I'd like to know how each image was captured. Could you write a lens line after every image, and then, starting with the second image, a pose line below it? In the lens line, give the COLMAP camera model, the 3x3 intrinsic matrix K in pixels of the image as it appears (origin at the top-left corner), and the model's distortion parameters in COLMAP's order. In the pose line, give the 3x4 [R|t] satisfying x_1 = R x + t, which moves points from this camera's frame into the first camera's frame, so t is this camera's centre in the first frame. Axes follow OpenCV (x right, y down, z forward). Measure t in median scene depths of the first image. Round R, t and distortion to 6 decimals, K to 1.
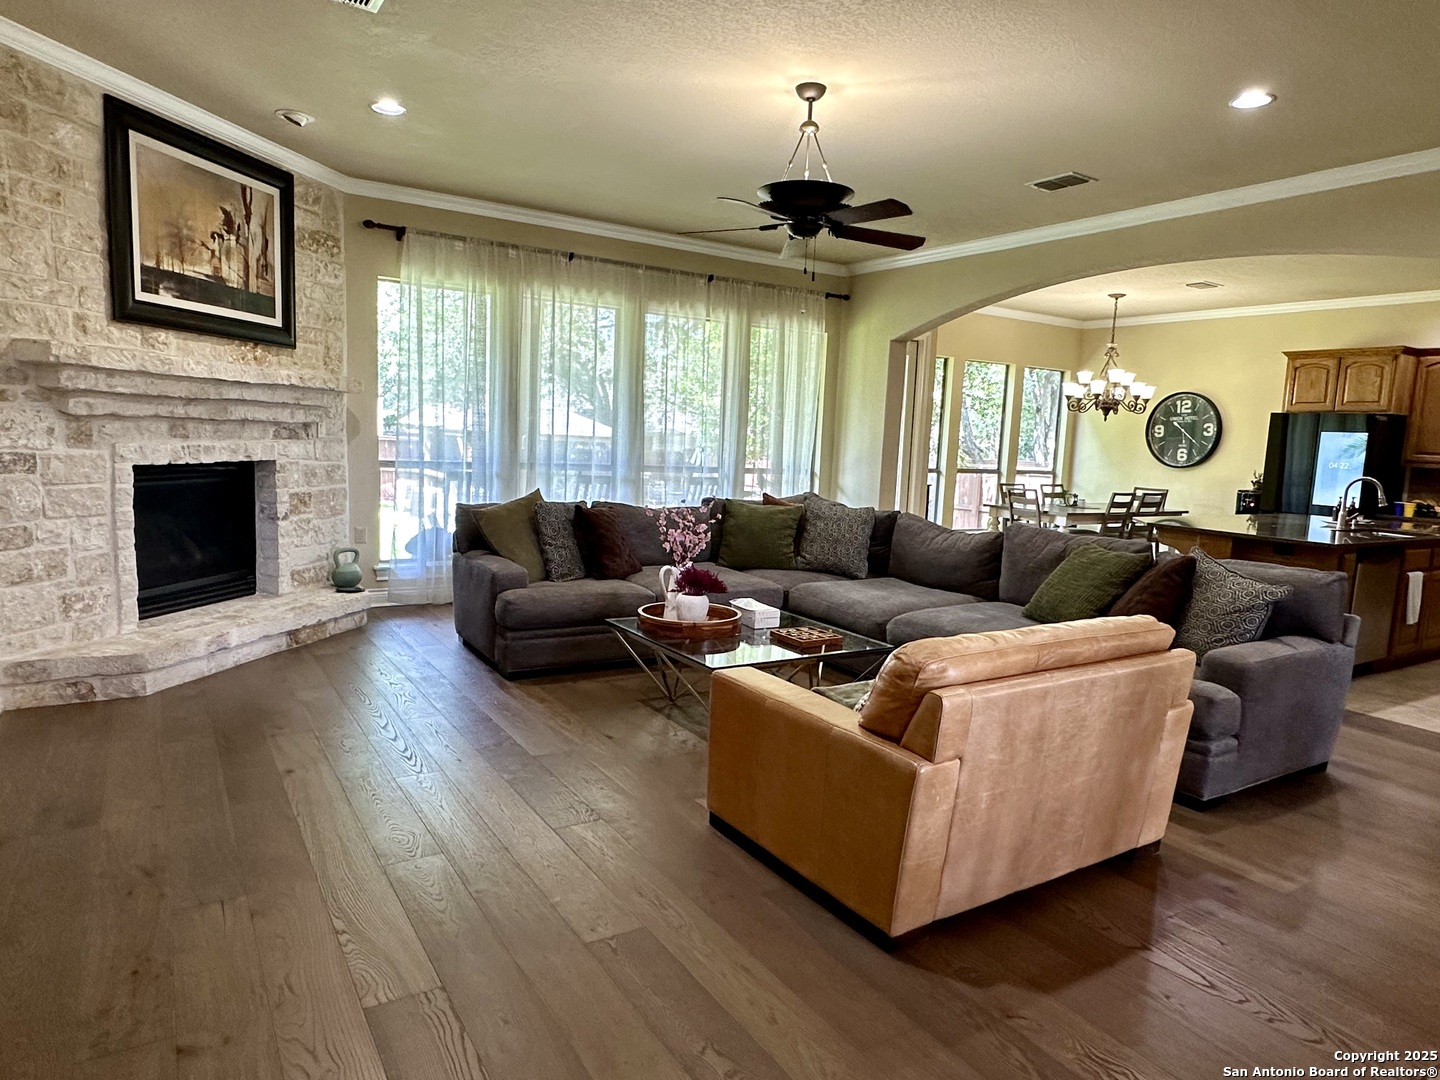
lens RADIAL K [[895.4, 0, 717.9], [0, 895.4, 542.3], [0, 0, 1]] dist [-0.003301, 0.001922]
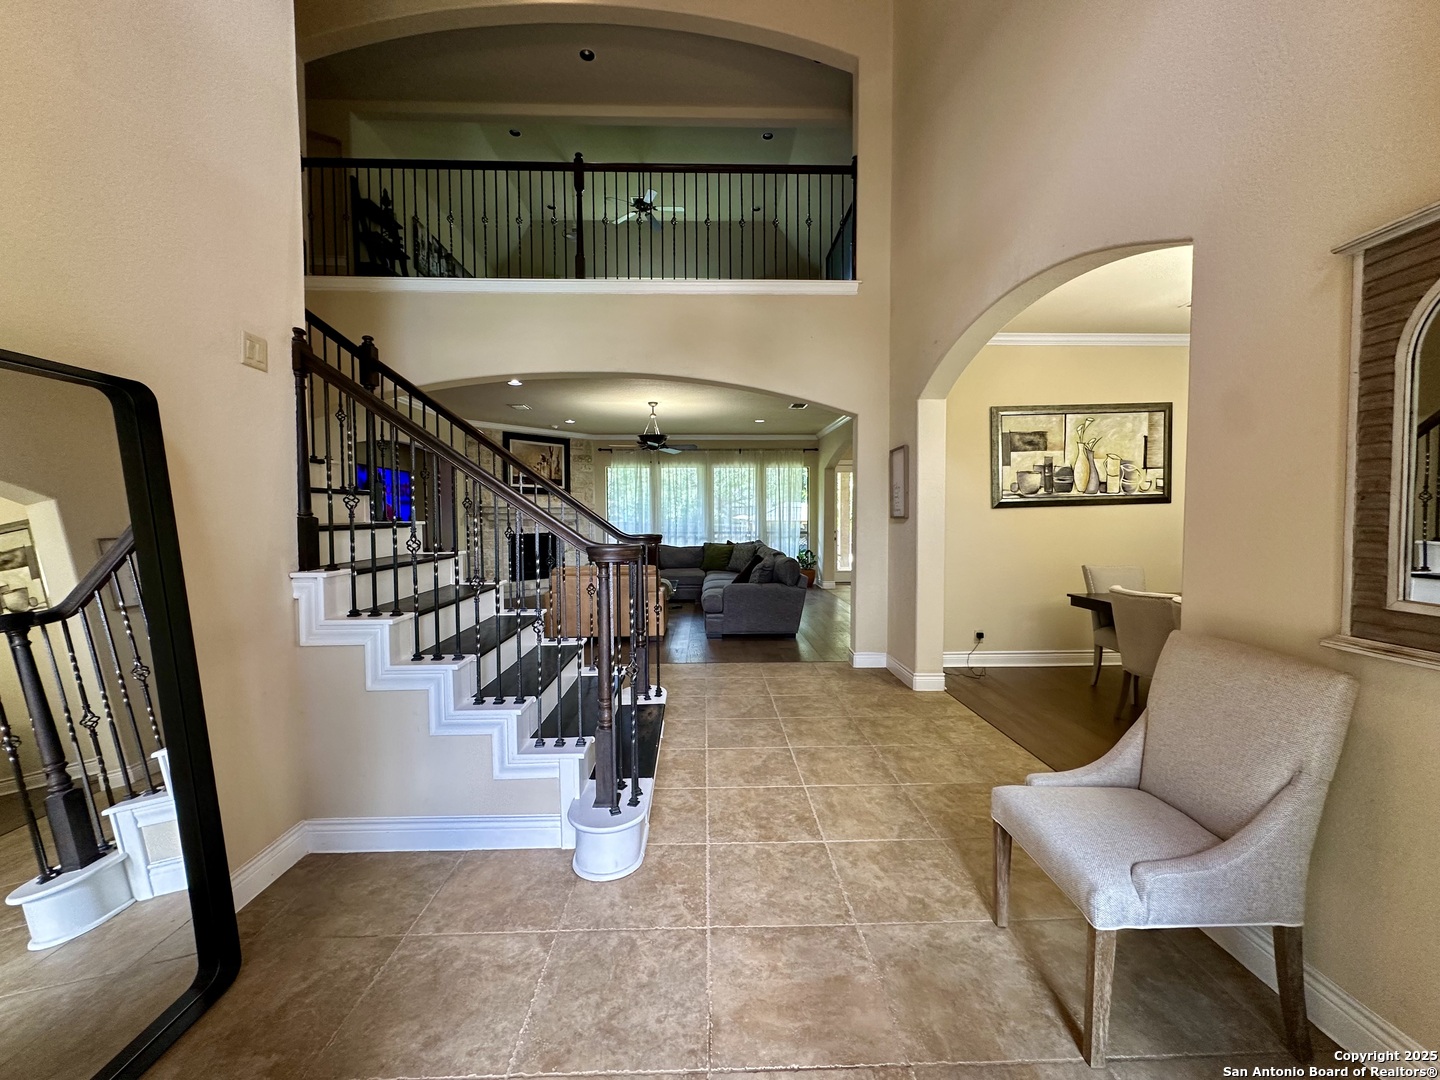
lens RADIAL K [[574.8, 0, 719.2], [0, 574.8, 541.2], [0, 0, 1]] dist [-0.003205, -0.000028]
pose [[0.857002, -0.023917, -0.514758, 1.038645], [-0.021649, 0.996369, -0.082336, 0.093045], [0.514859, 0.081706, 0.853373, -0.409620]]
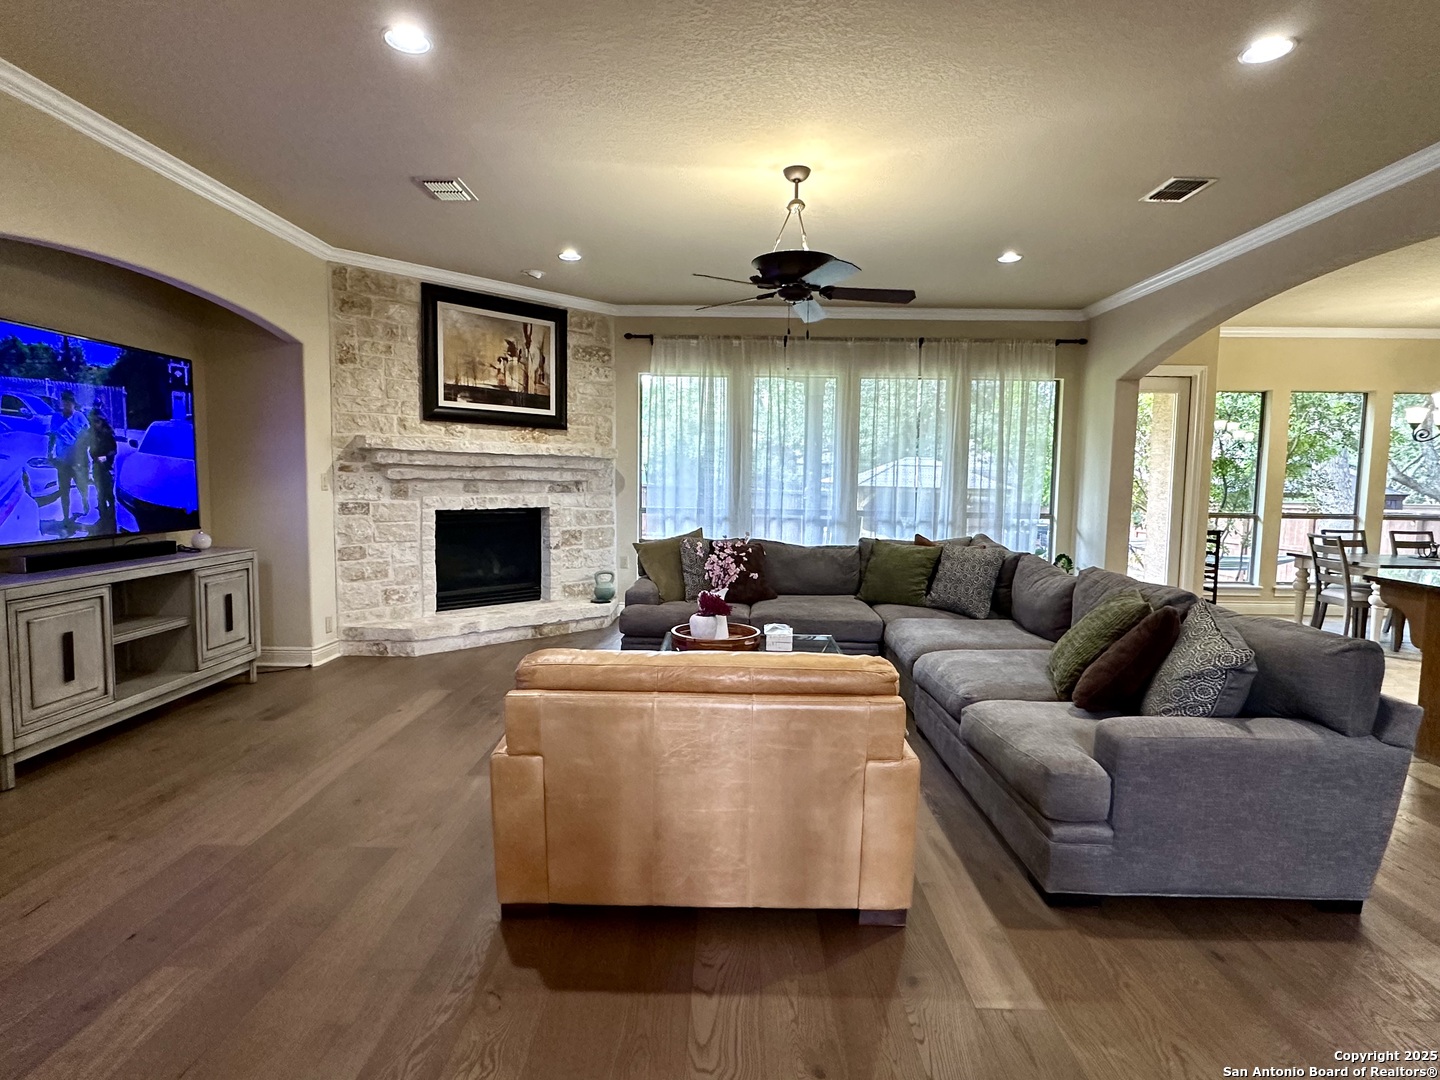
lens RADIAL K [[761.9, 0, 723.1], [0, 761.9, 539.4], [0, 0, 1]] dist [-0.004096, -0.000832]
pose [[0.836672, 0.013027, -0.547550, 0.449415], [-0.043983, 0.998086, -0.043462, 0.000998], [0.545936, 0.060446, 0.835643, 0.143067]]
